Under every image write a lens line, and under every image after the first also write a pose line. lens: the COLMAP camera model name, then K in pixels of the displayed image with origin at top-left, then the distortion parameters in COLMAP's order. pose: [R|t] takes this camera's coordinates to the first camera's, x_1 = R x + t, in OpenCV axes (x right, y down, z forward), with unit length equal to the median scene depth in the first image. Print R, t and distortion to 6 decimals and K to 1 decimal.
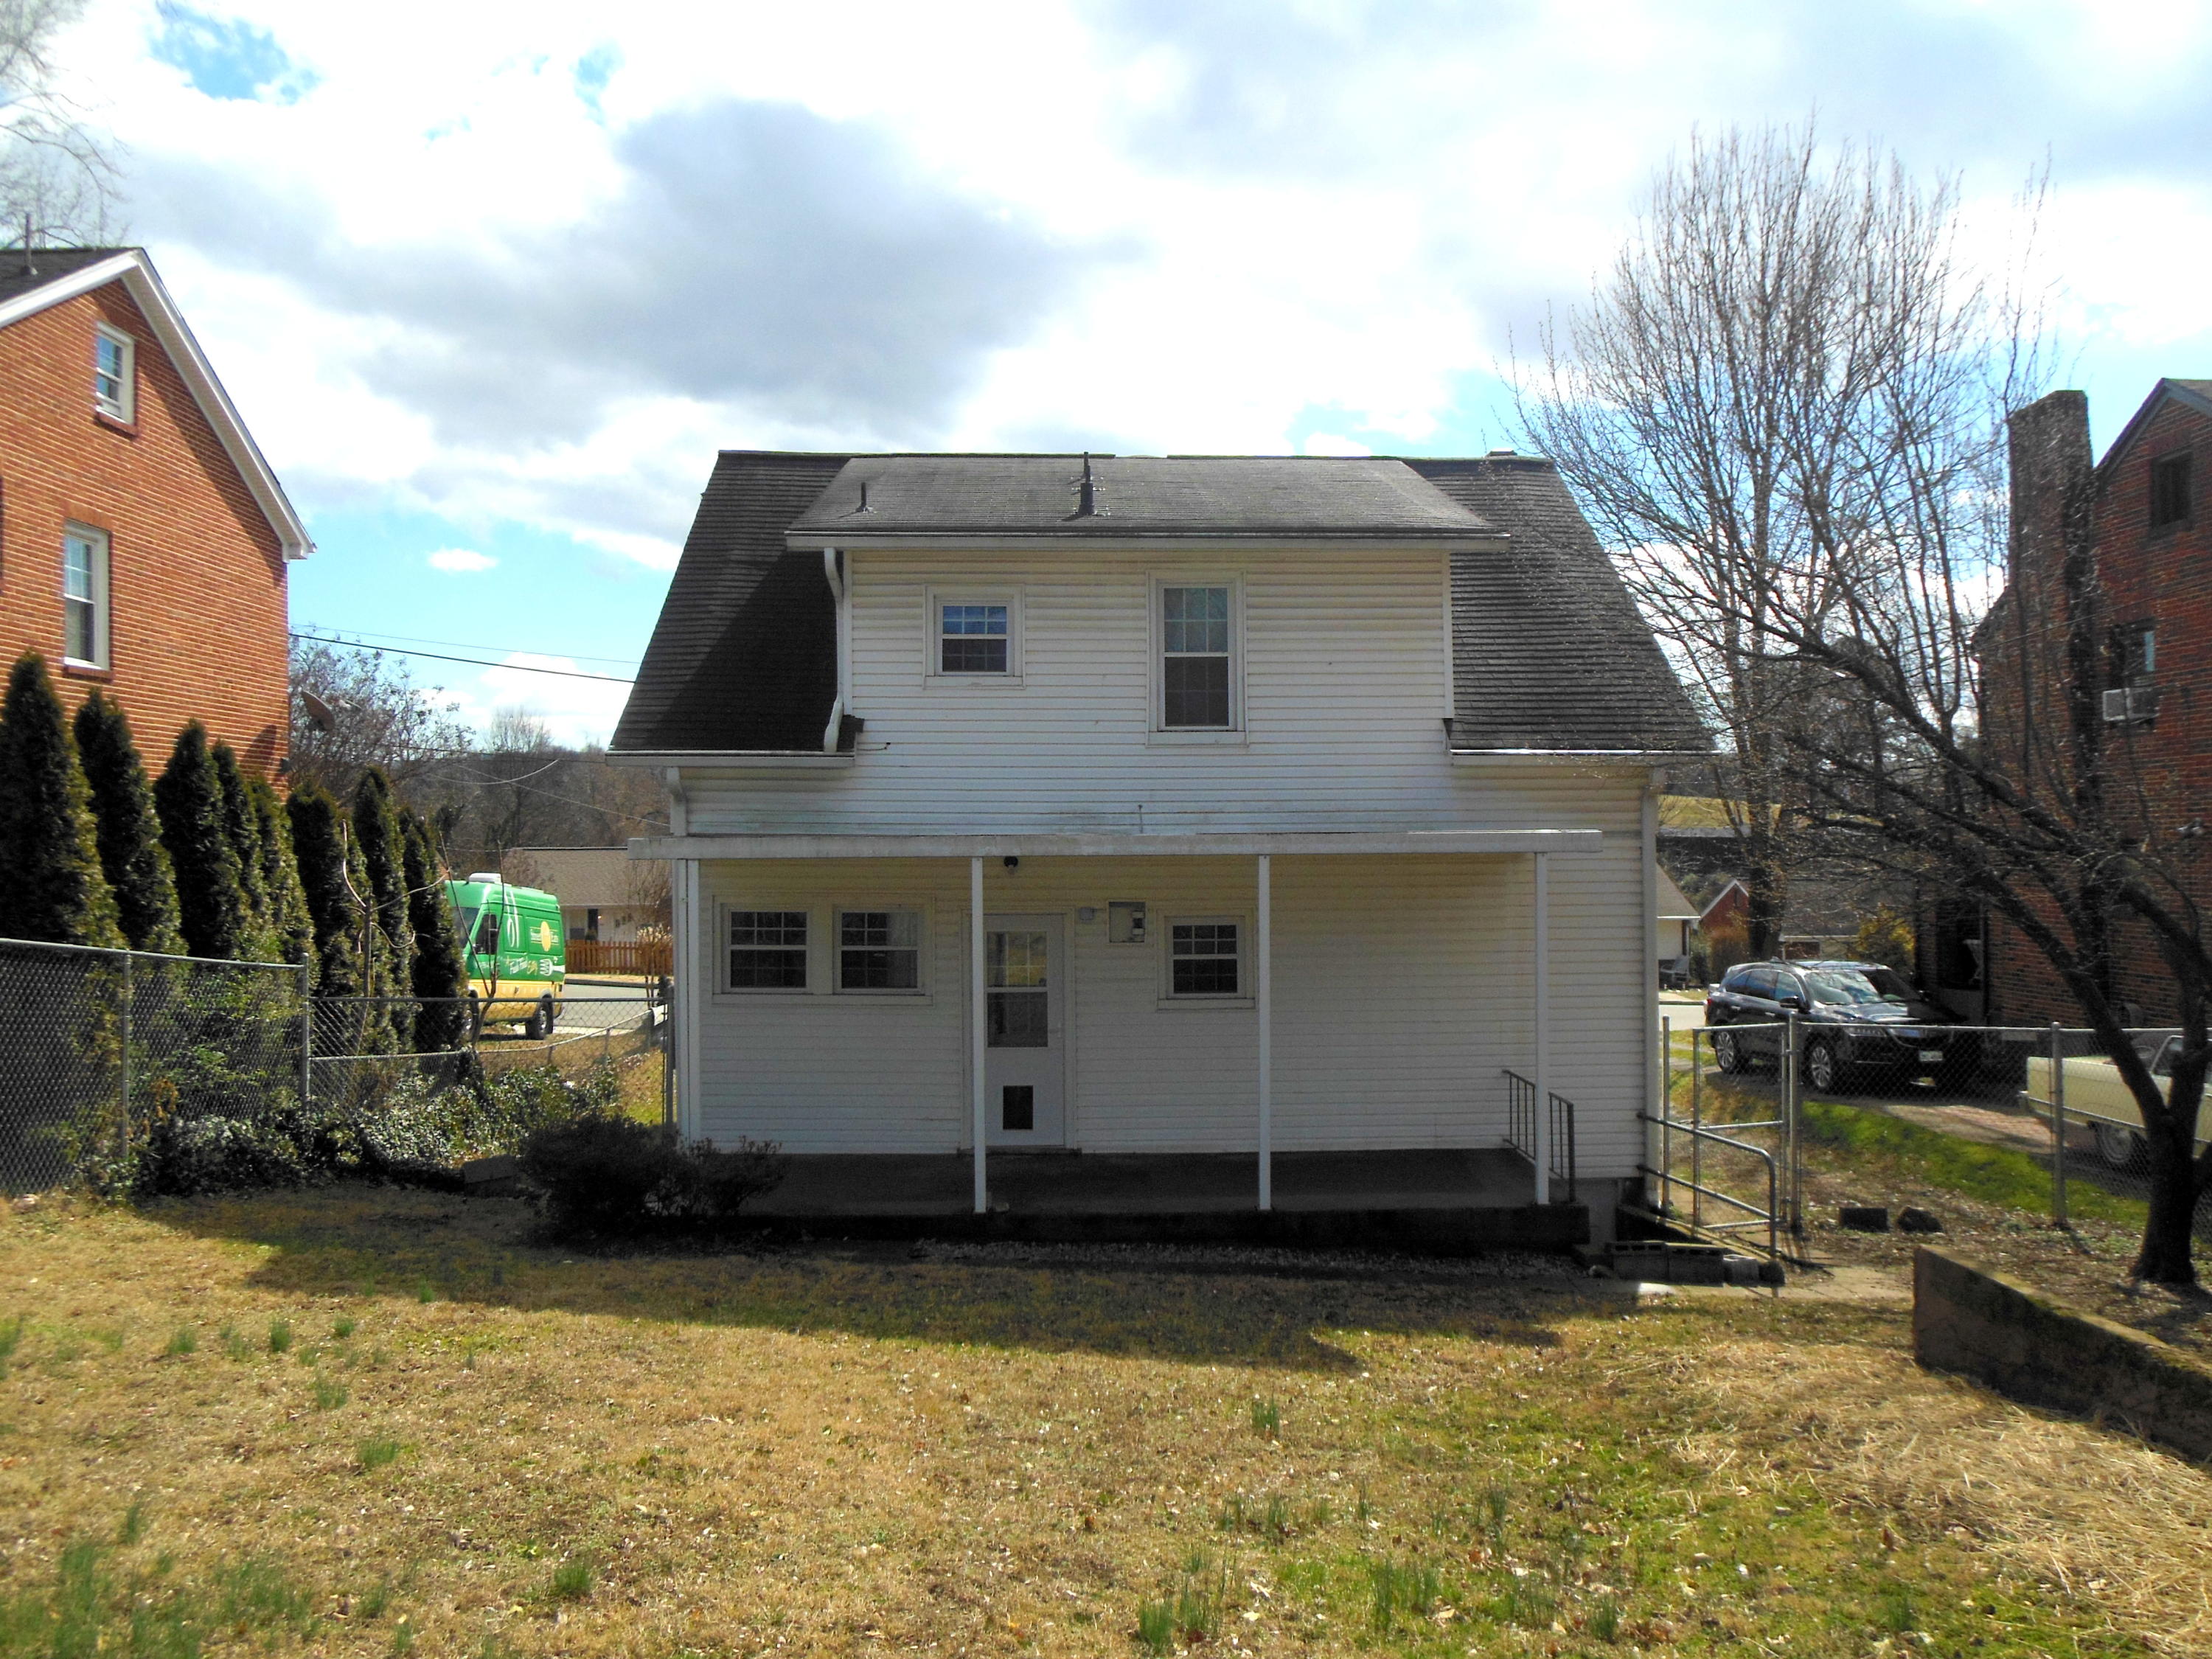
lens RADIAL K [[1646.5, 0, 1105.9], [0, 1646.5, 821.9], [0, 0, 1]] dist [-0.086116, 0.123252]
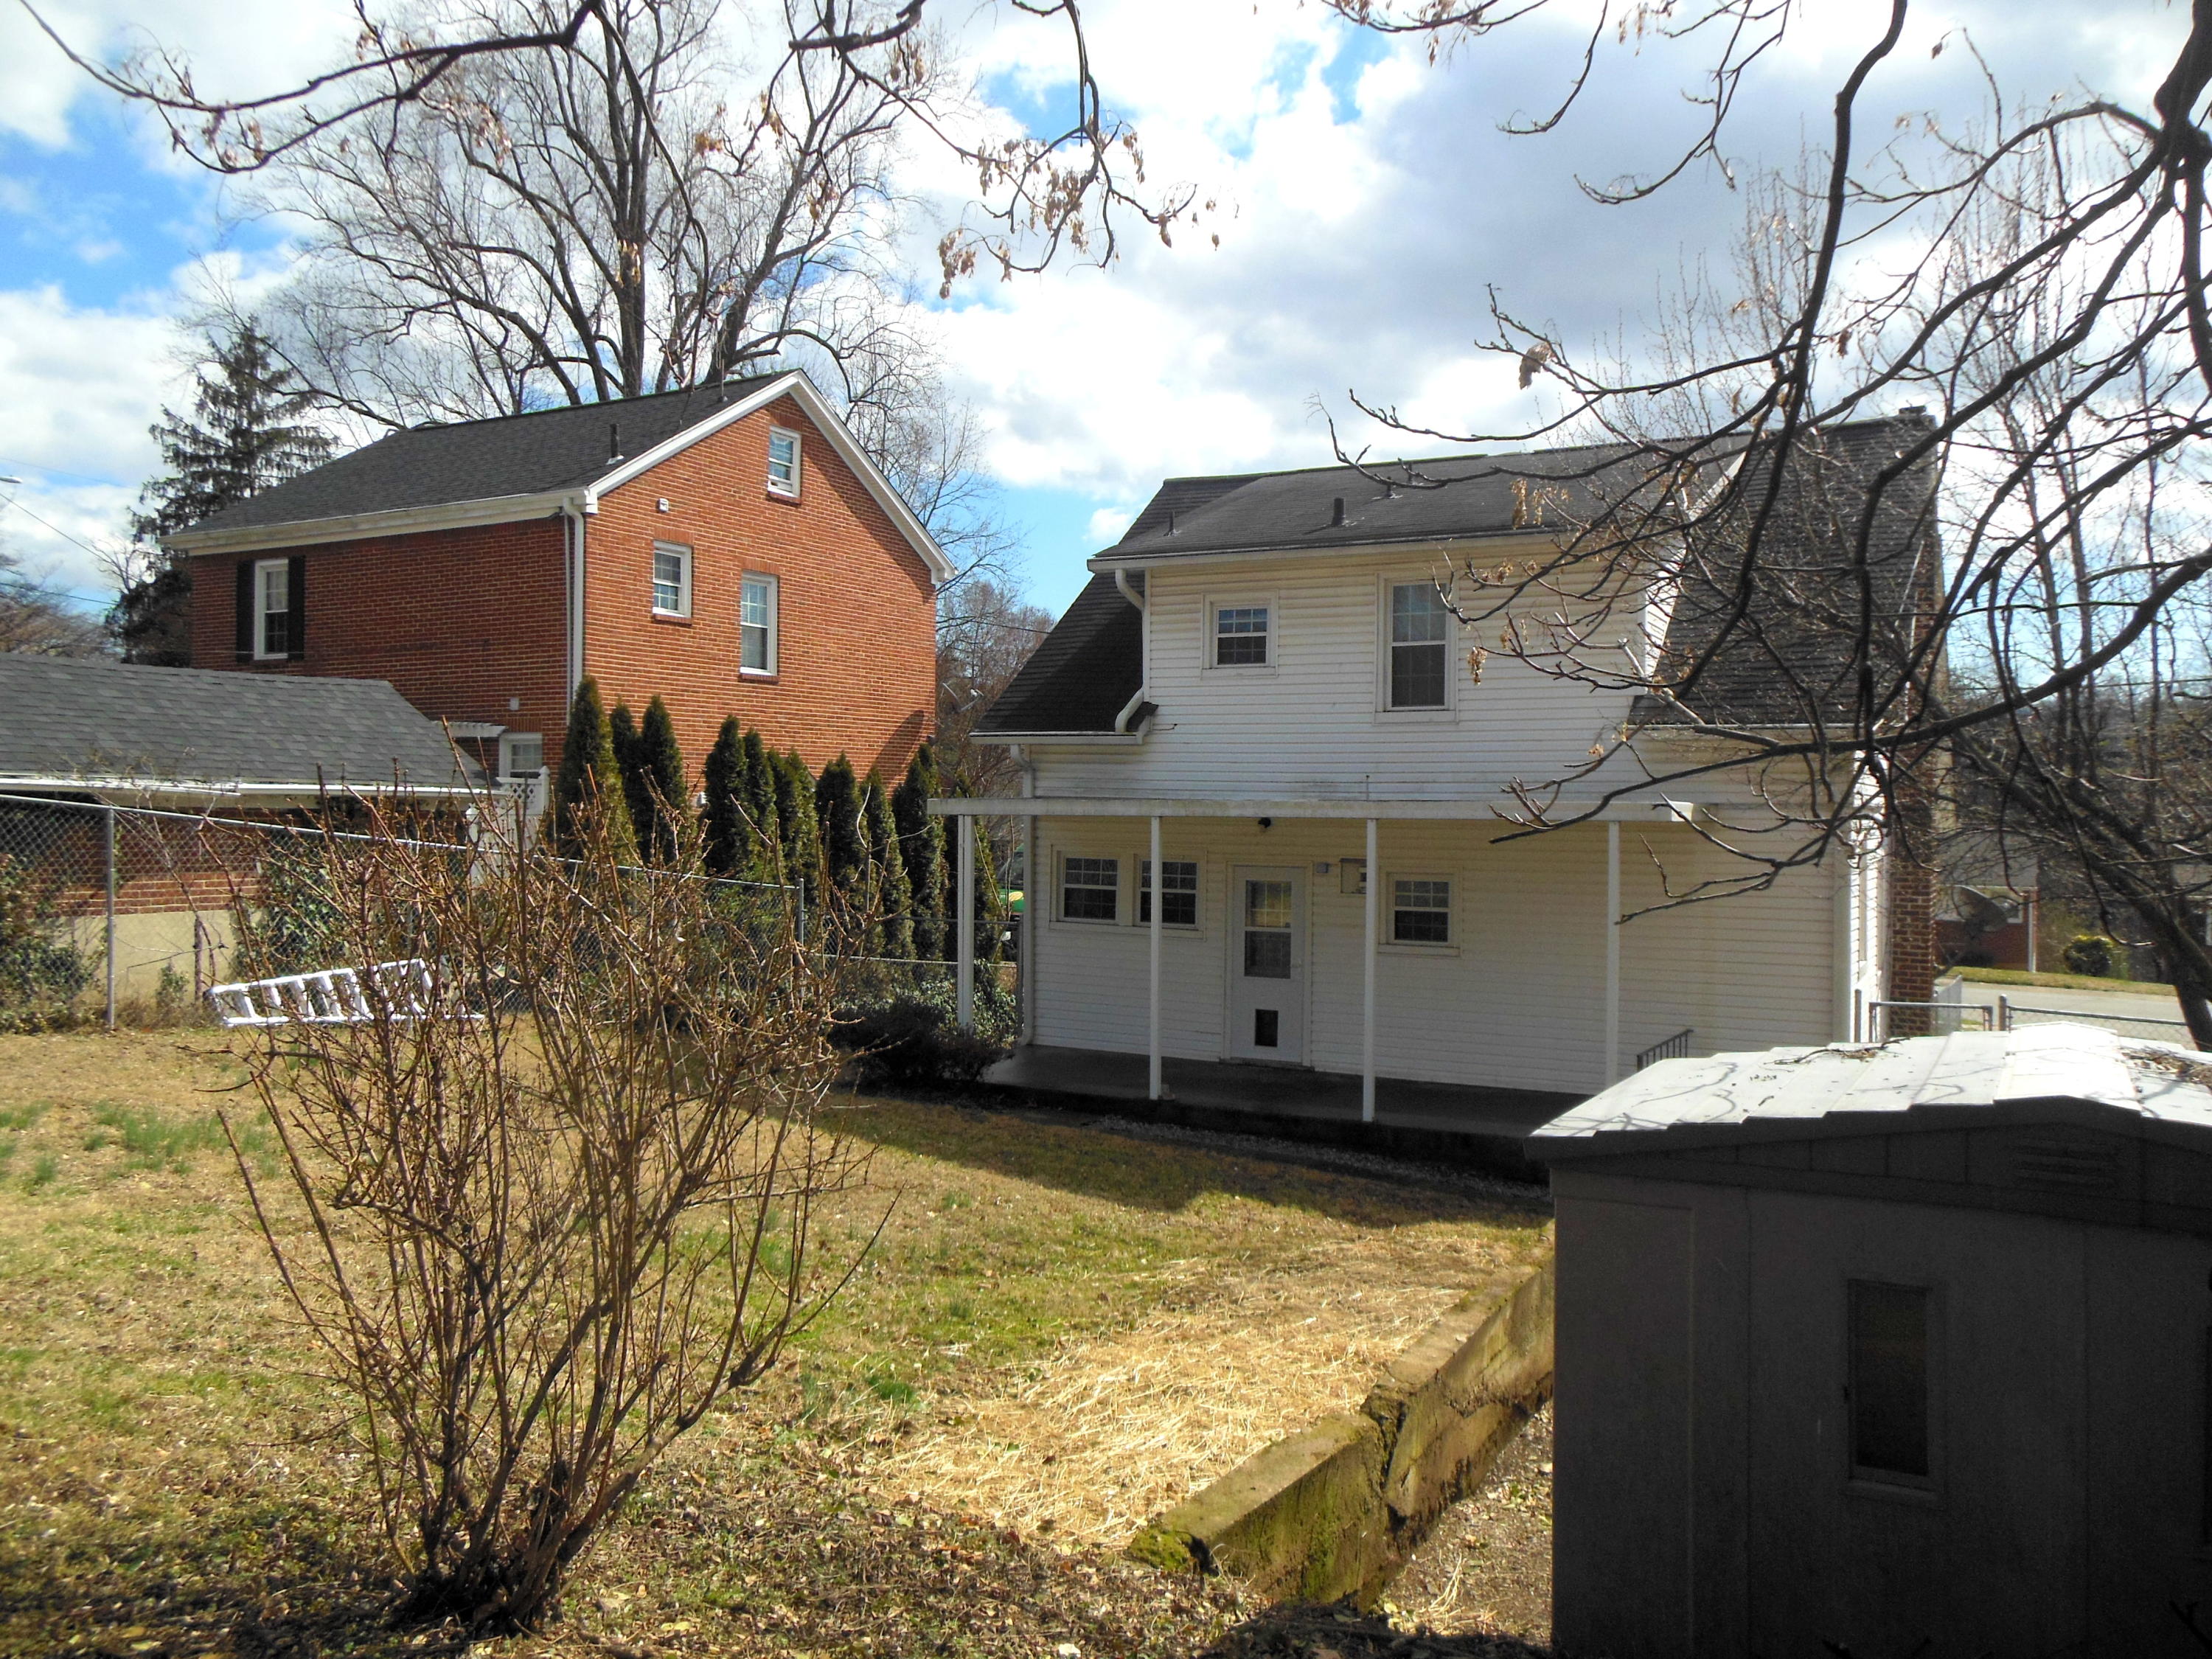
lens RADIAL K [[1636.2, 0, 1107.4], [0, 1636.2, 810.1], [0, 0, 1]] dist [-0.072612, 0.056582]
pose [[0.862596, 0.014722, -0.505679, 0.442893], [-0.007928, 0.999847, 0.015586, -0.002338], [0.505831, -0.009435, 0.862581, -0.083028]]
